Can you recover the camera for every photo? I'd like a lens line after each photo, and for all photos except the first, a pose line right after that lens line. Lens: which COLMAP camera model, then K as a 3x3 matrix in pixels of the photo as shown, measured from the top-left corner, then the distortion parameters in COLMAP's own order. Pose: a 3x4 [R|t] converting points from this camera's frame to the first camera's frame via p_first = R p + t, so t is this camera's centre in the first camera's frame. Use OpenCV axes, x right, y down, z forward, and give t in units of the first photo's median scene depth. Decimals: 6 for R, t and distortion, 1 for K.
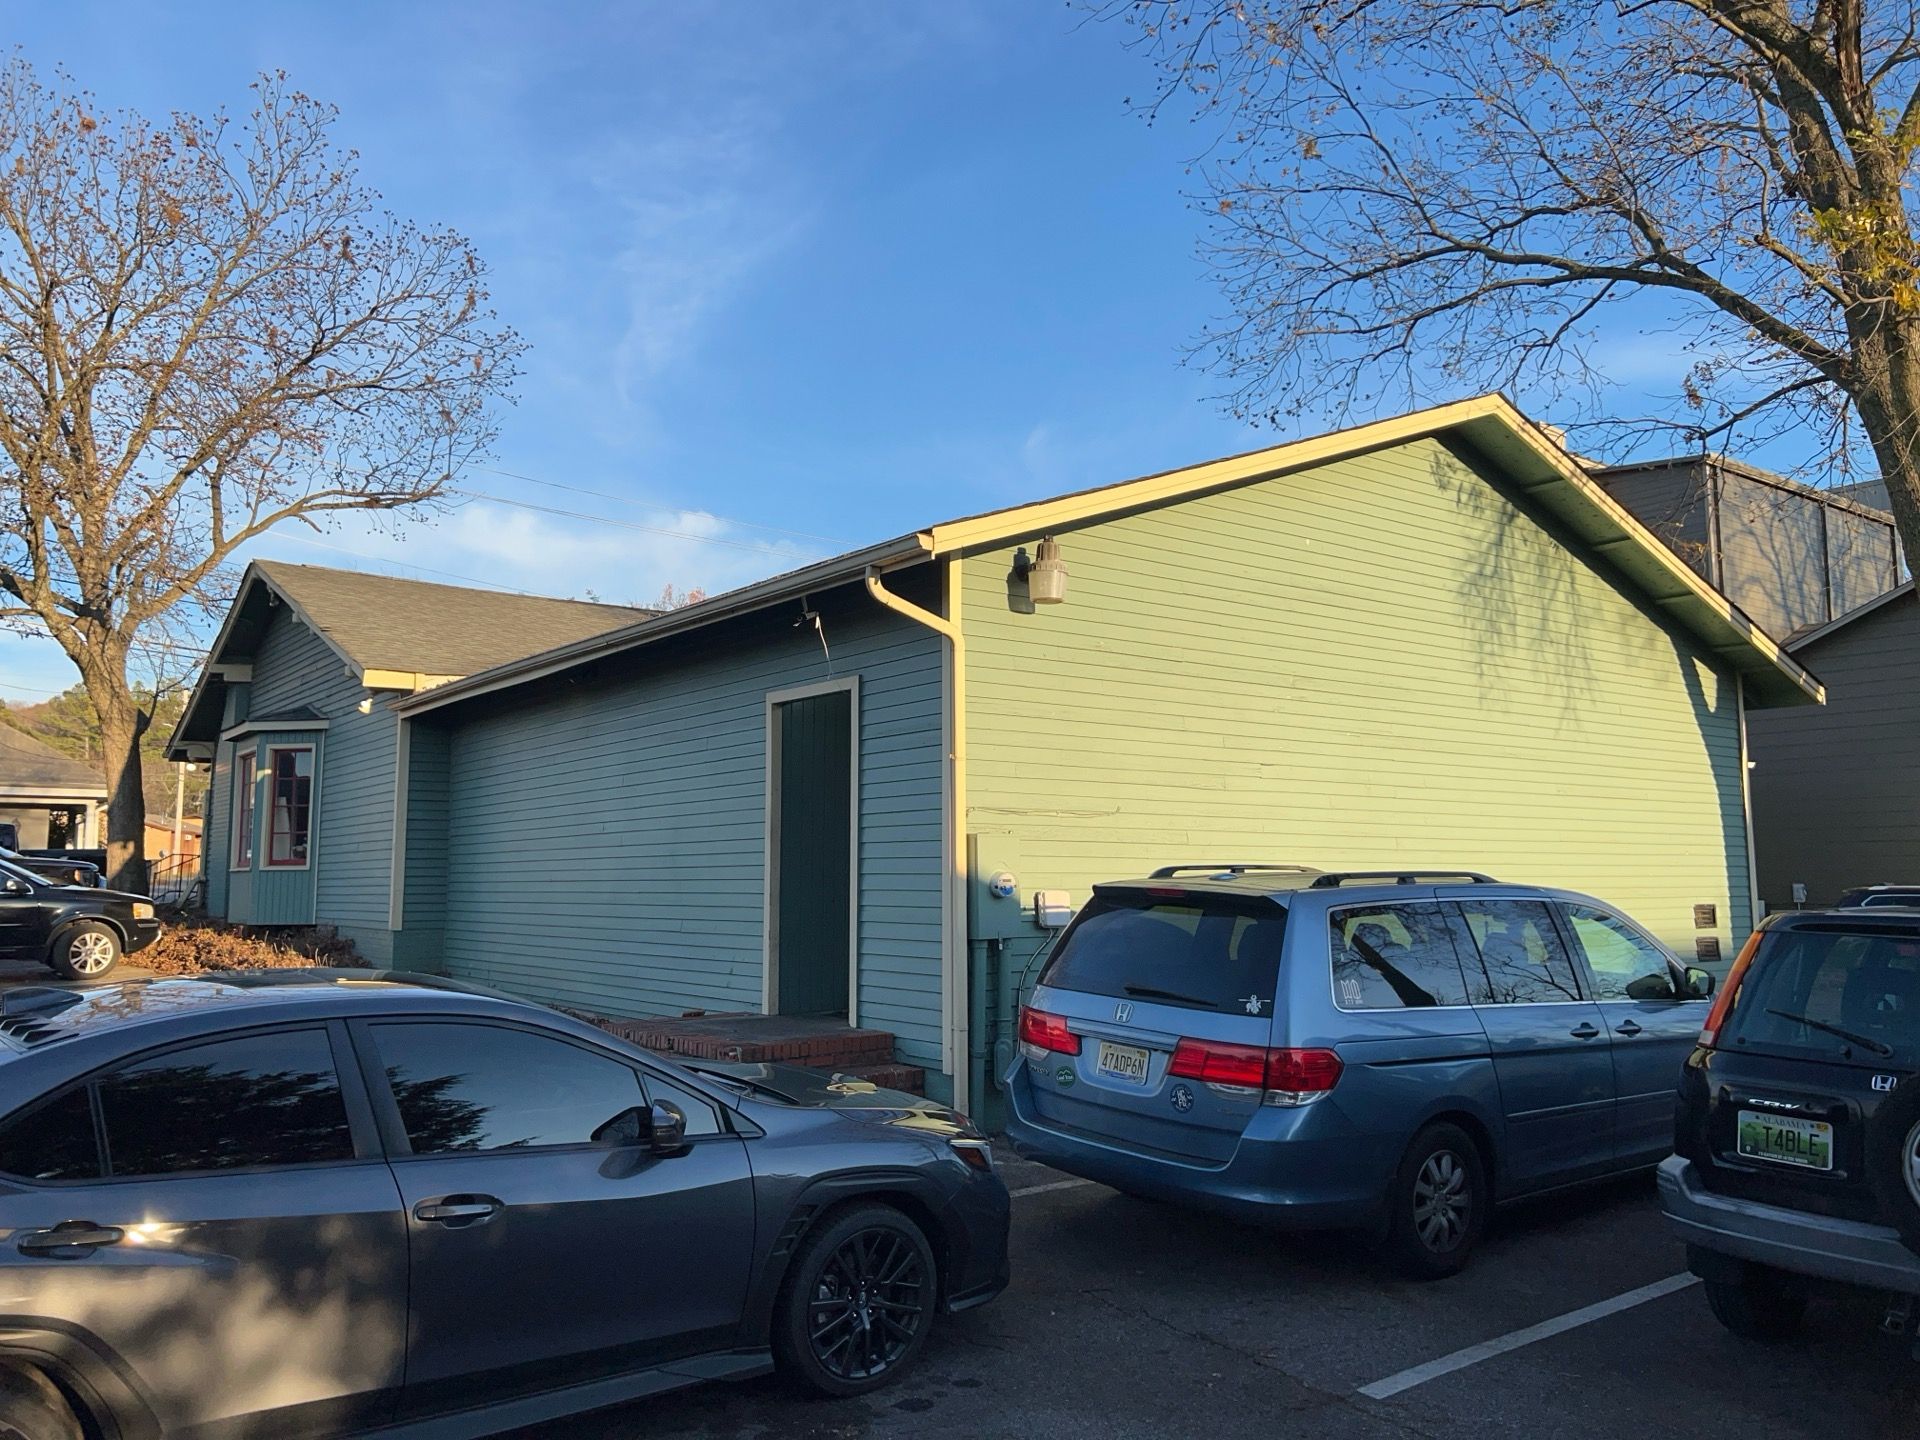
lens RADIAL K [[1439.2, 0, 956.3], [0, 1439.2, 719.5], [0, 0, 1]] dist [0.062160, -0.018654]
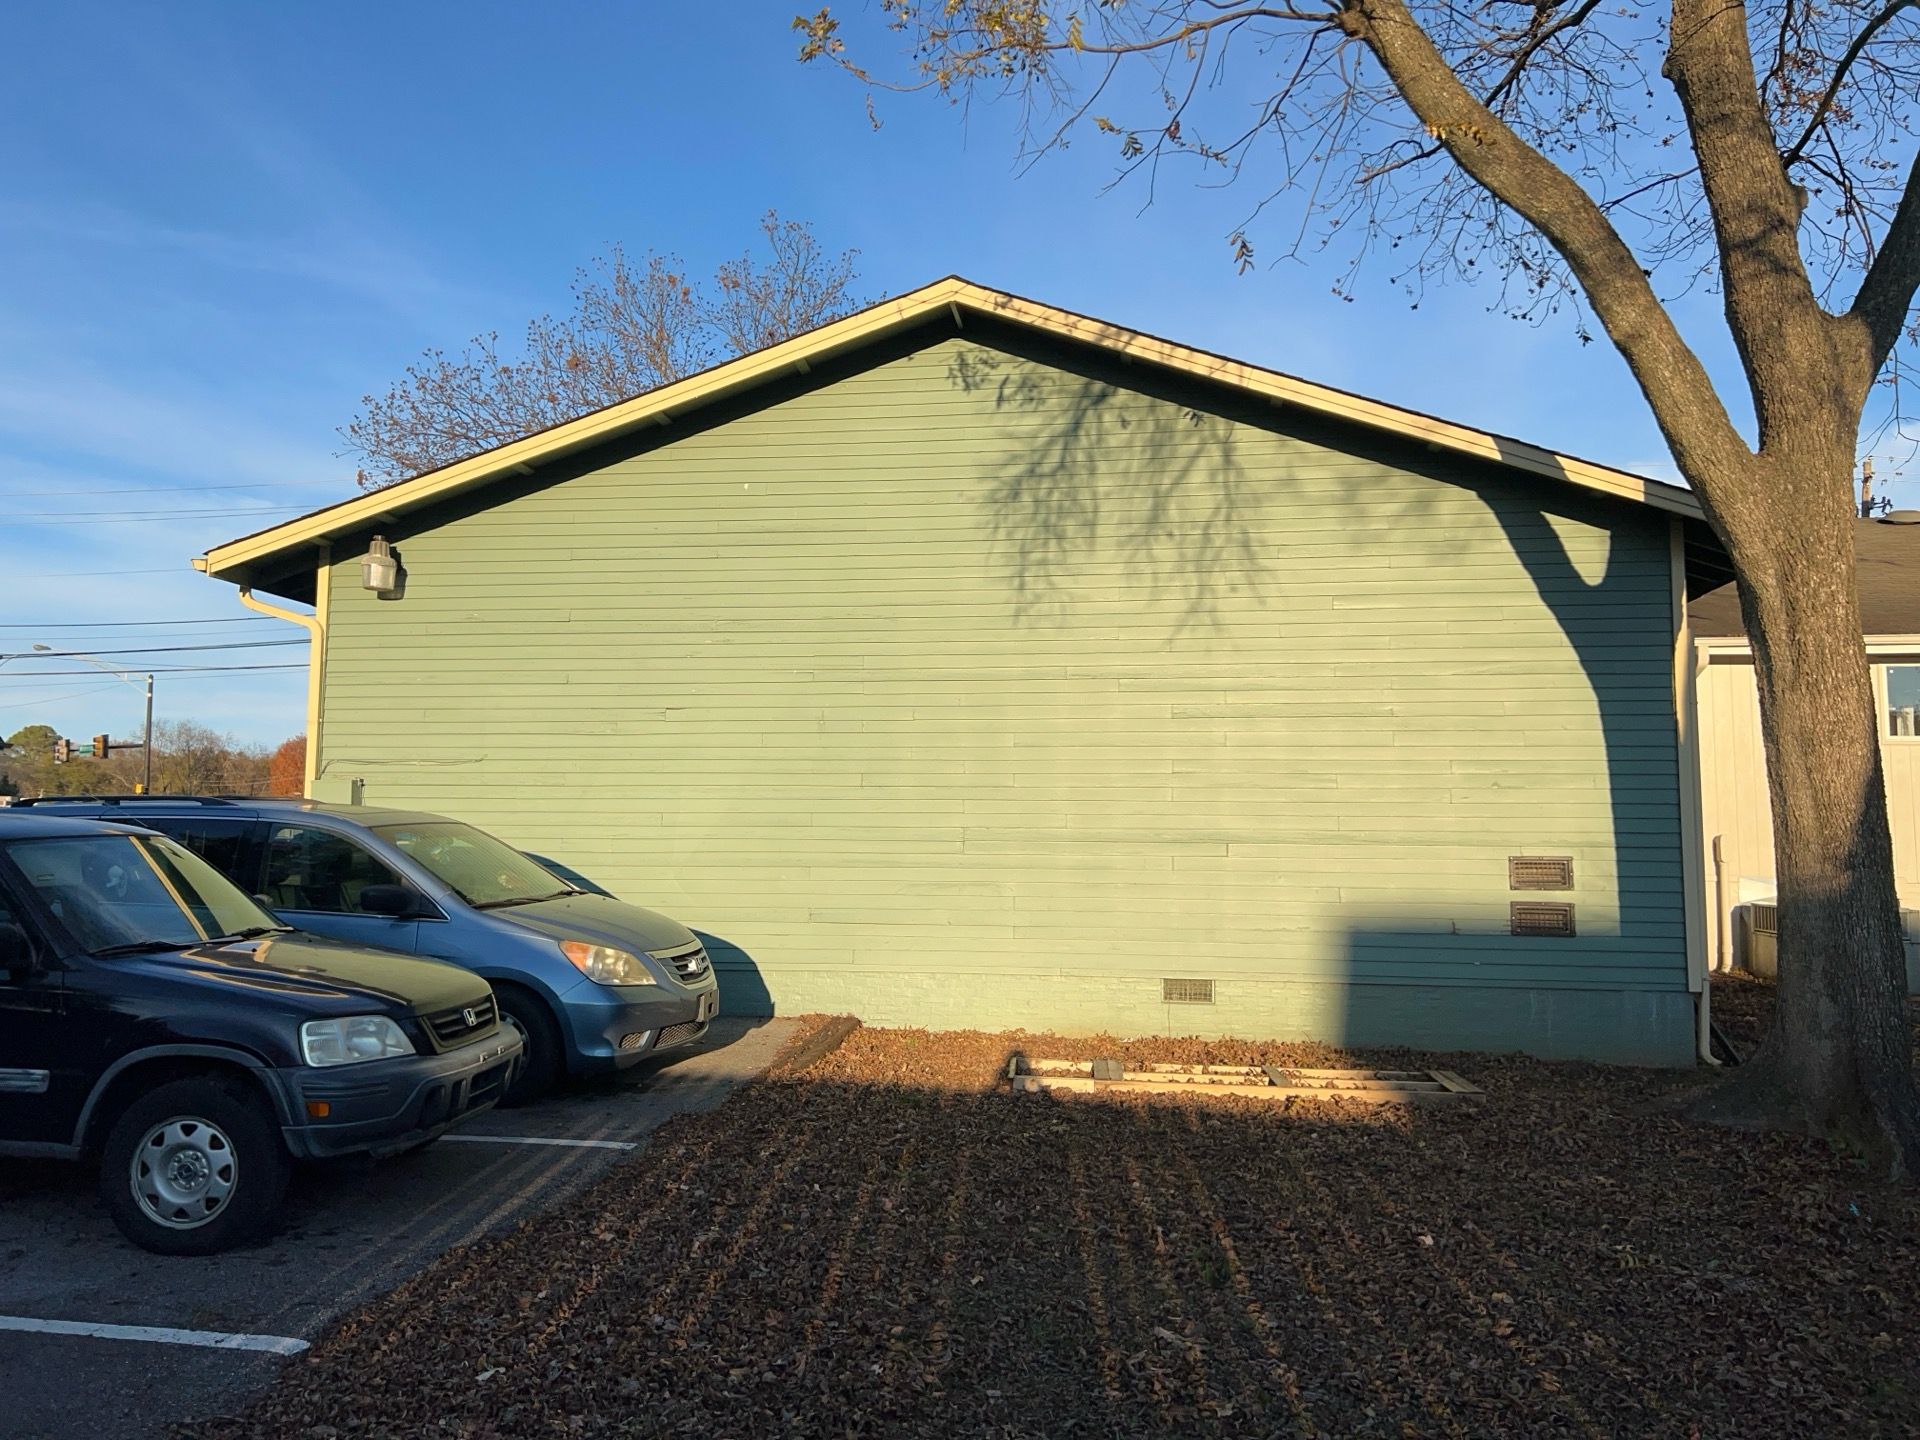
lens RADIAL K [[1439.2, 0, 961.5], [0, 1439.2, 724.4], [0, 0, 1]] dist [0.062160, -0.018654]
pose [[0.705886, -0.057417, -0.705995, 0.918971], [0.066340, 0.997687, -0.014811, 0.060150], [0.705212, -0.036381, 0.708062, 0.334996]]
